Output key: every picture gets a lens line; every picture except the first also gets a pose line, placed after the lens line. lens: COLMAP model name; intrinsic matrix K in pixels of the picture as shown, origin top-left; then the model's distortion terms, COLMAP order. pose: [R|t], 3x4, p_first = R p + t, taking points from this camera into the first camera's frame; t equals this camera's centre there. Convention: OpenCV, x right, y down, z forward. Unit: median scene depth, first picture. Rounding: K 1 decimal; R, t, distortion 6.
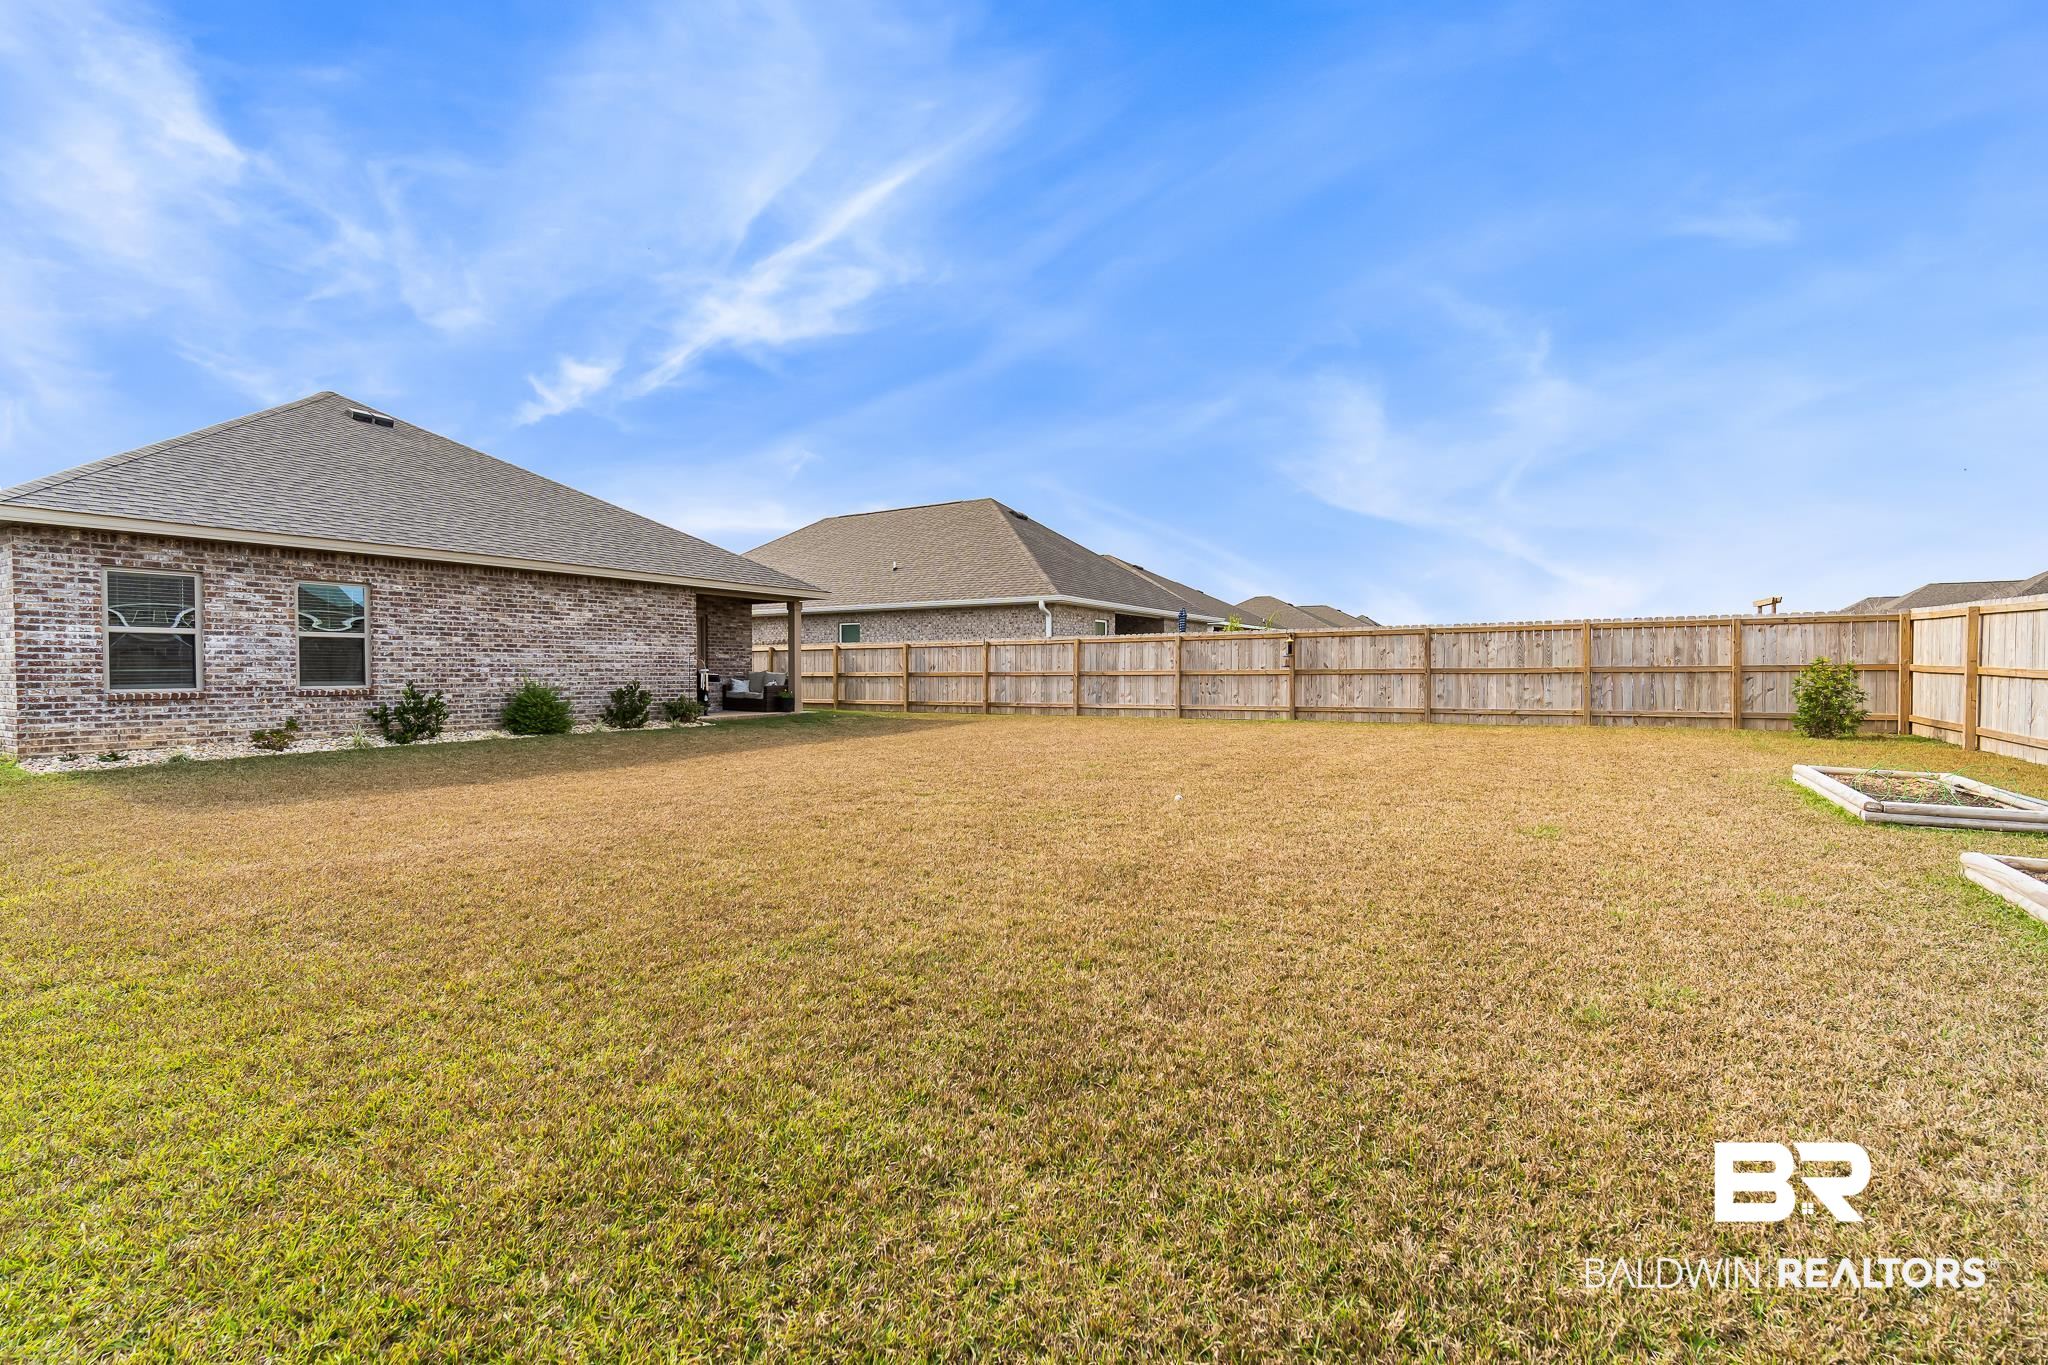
lens RADIAL K [[886.7, 0, 1031.9], [0, 886.7, 675.4], [0, 0, 1]] dist [0.002943, 0.000565]
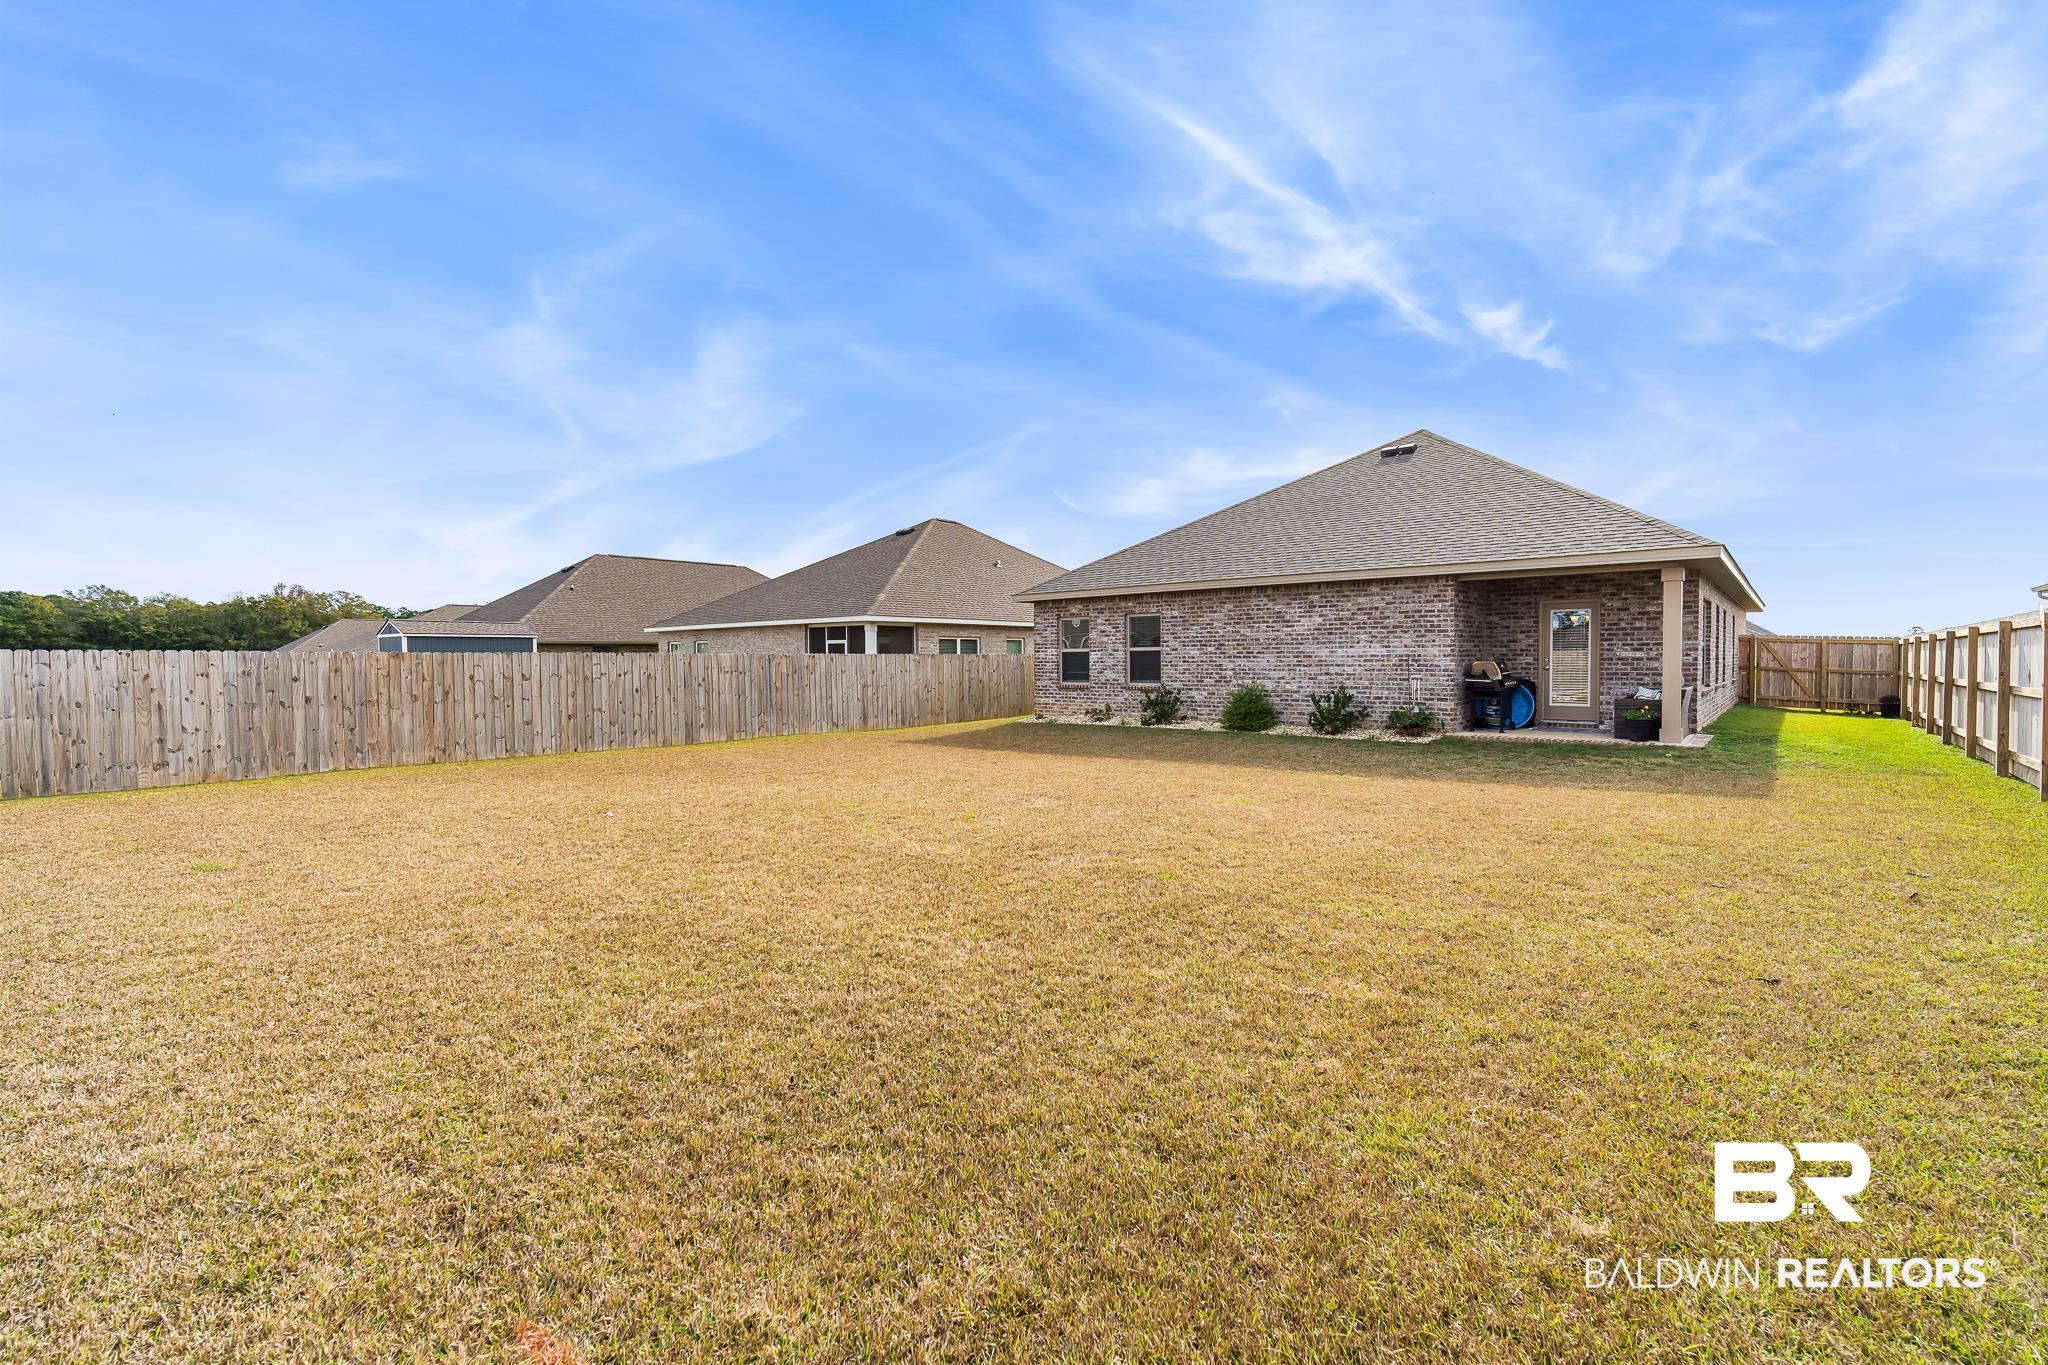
lens RADIAL K [[886.7, 0, 1031.9], [0, 886.7, 675.4], [0, 0, 1]] dist [0.002943, 0.000565]
pose [[-0.182423, 0.014248, -0.983117, 0.626705], [-0.004619, 0.999872, 0.015348, -0.020659], [0.983209, 0.007341, -0.182334, 0.956595]]
